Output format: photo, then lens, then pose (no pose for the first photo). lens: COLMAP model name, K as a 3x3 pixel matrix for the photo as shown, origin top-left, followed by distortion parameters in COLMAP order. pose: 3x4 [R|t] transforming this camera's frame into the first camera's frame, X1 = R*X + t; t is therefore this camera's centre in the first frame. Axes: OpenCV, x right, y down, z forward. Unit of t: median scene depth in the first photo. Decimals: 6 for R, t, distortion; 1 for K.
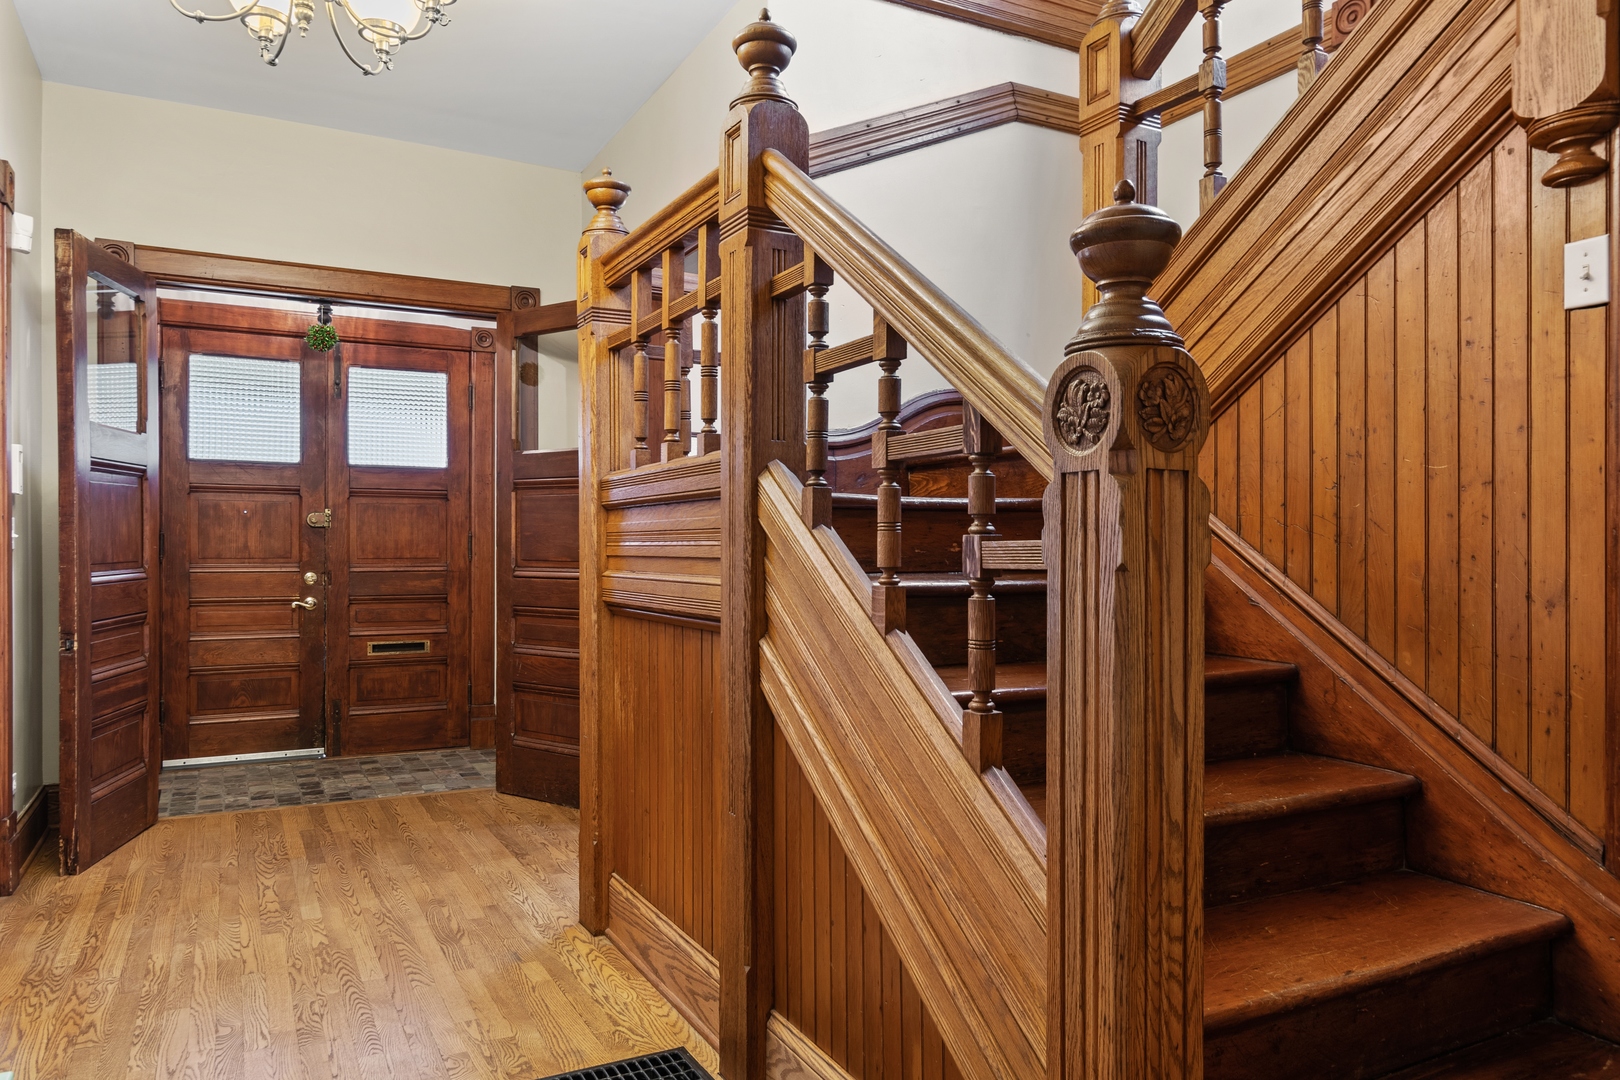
lens RADIAL K [[1091.0, 0, 766.4], [0, 1091.0, 550.2], [0, 0, 1]] dist [0.020081, 0.003893]
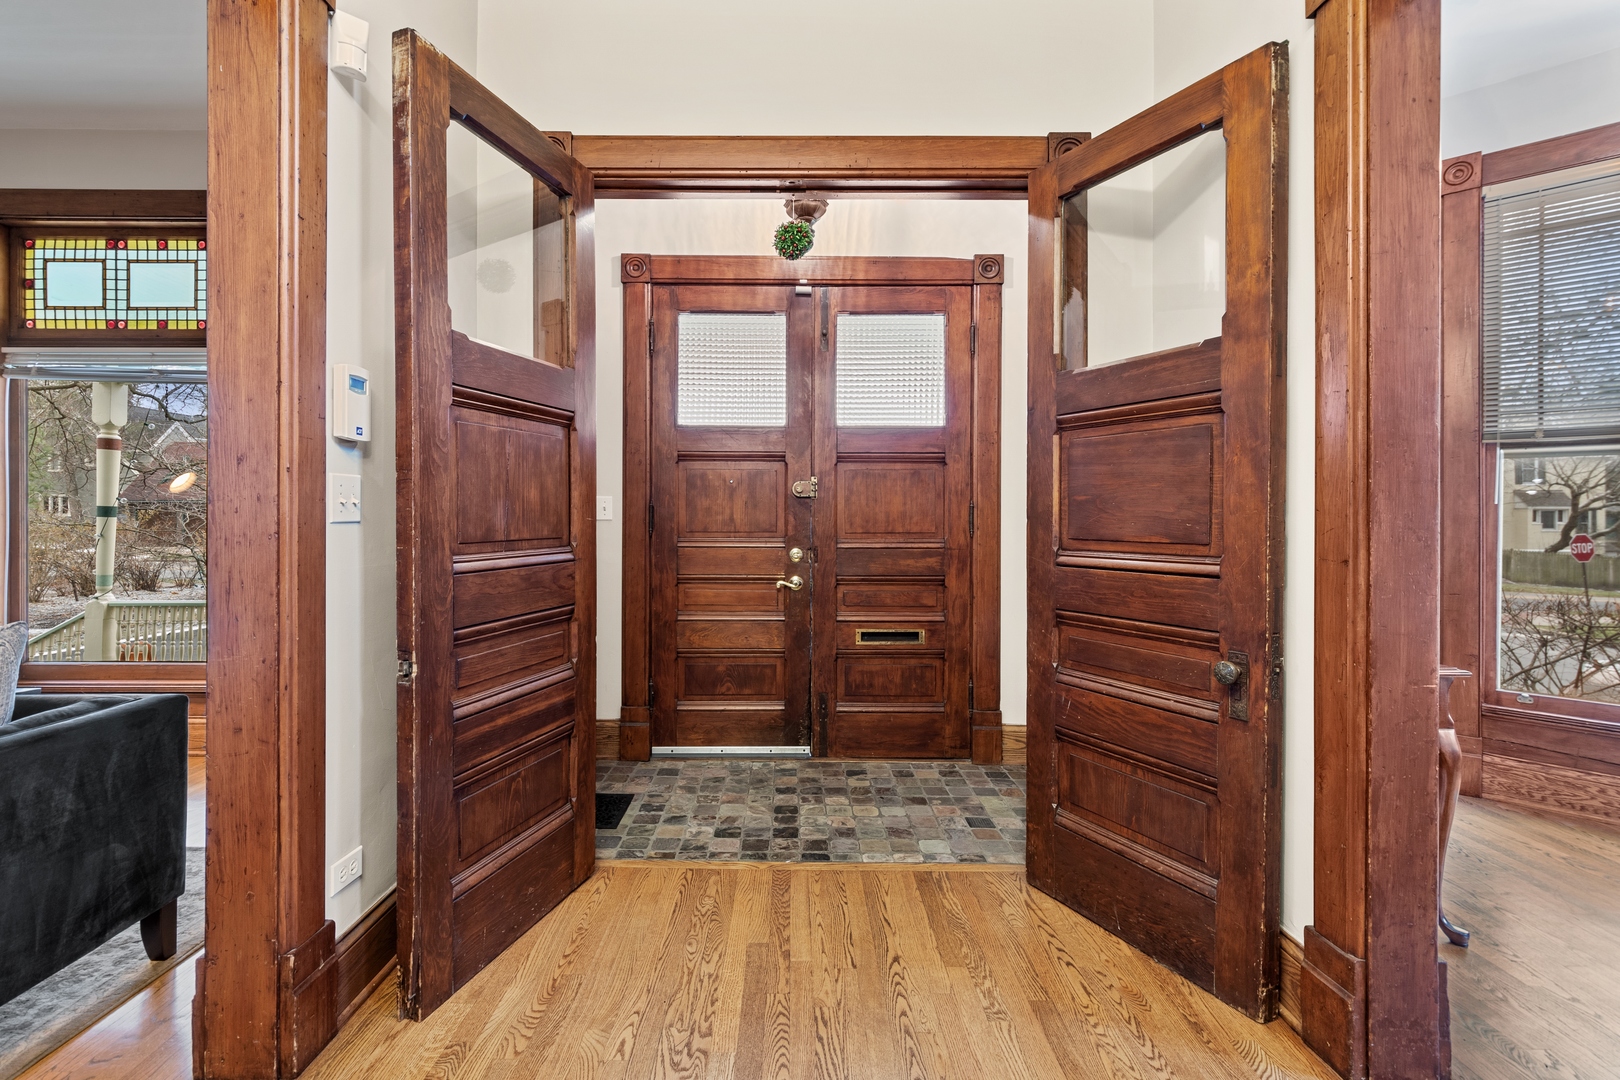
lens RADIAL K [[734.8, 0, 802.9], [0, 734.8, 522.6], [0, 0, 1]] dist [-0.002559, -0.001765]
pose [[0.902776, 0.001278, -0.430110, -0.159643], [-0.001875, 0.999998, -0.000965, -0.000051], [0.430108, 0.001677, 0.902776, 0.478937]]
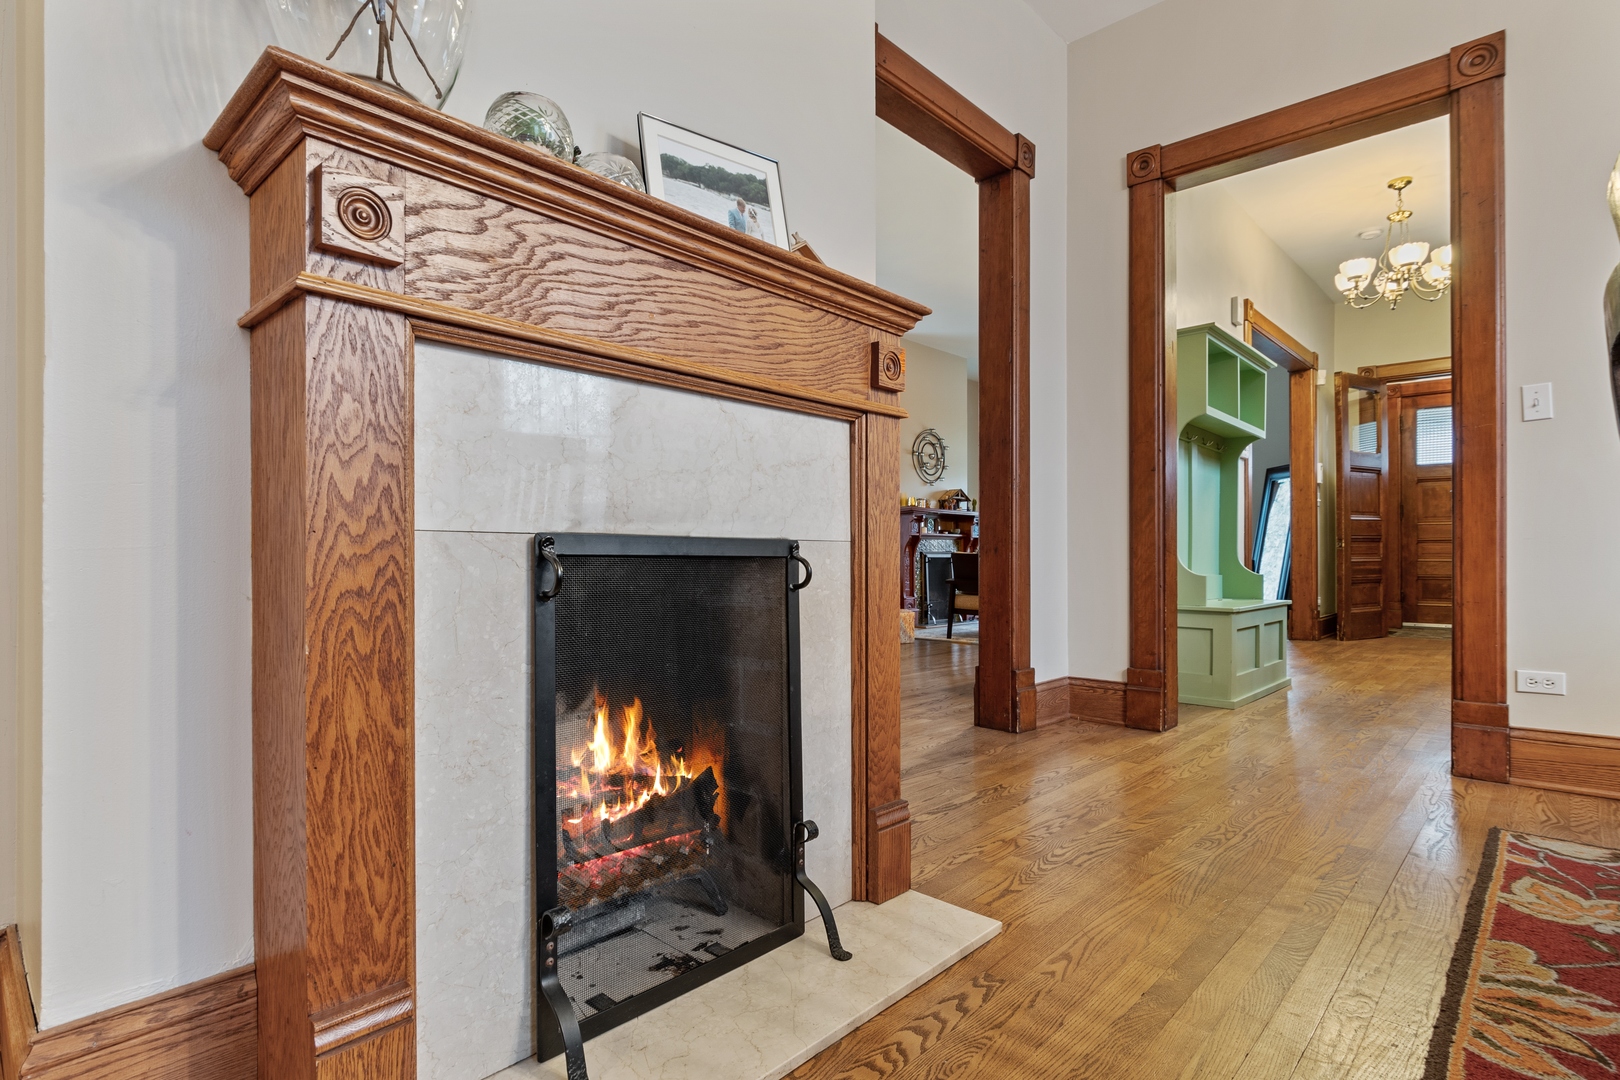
lens RADIAL K [[814.2, 0, 809.2], [0, 814.2, 546.4], [0, 0, 1]] dist [-0.000651, 0.000053]
pose [[0.356491, -0.010496, -0.934240, 0.409623], [-0.004629, 0.999905, -0.013000, 0.080075], [0.934287, 0.008959, 0.356408, -0.478283]]
